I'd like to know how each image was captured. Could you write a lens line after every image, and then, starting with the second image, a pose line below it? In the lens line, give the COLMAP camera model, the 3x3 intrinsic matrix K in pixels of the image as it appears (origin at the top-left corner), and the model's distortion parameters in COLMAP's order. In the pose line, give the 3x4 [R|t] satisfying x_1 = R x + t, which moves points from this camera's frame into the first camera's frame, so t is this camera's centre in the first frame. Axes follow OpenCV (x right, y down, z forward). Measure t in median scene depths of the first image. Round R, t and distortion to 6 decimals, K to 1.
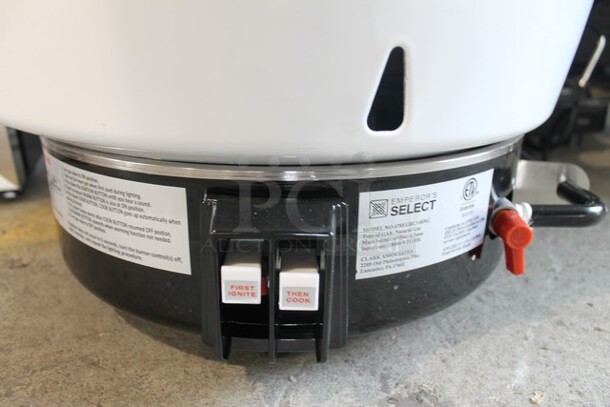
lens RADIAL K [[495.7, 0, 305.0], [0, 495.7, 203.5], [0, 0, 1]] dist [-0.179563, 0.148225]
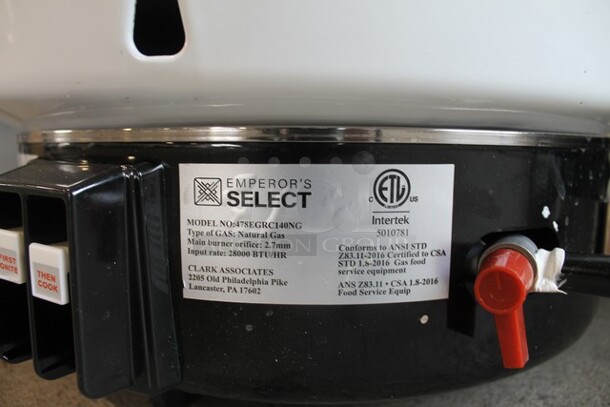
lens RADIAL K [[495.7, 0, 305.0], [0, 495.7, 203.5], [0, 0, 1]] dist [-0.179563, 0.148225]
pose [[0.876510, 0.053465, -0.478405, 0.576876], [-0.164509, 0.967248, -0.193307, 0.132281], [0.452401, 0.248137, 0.856598, 0.468124]]
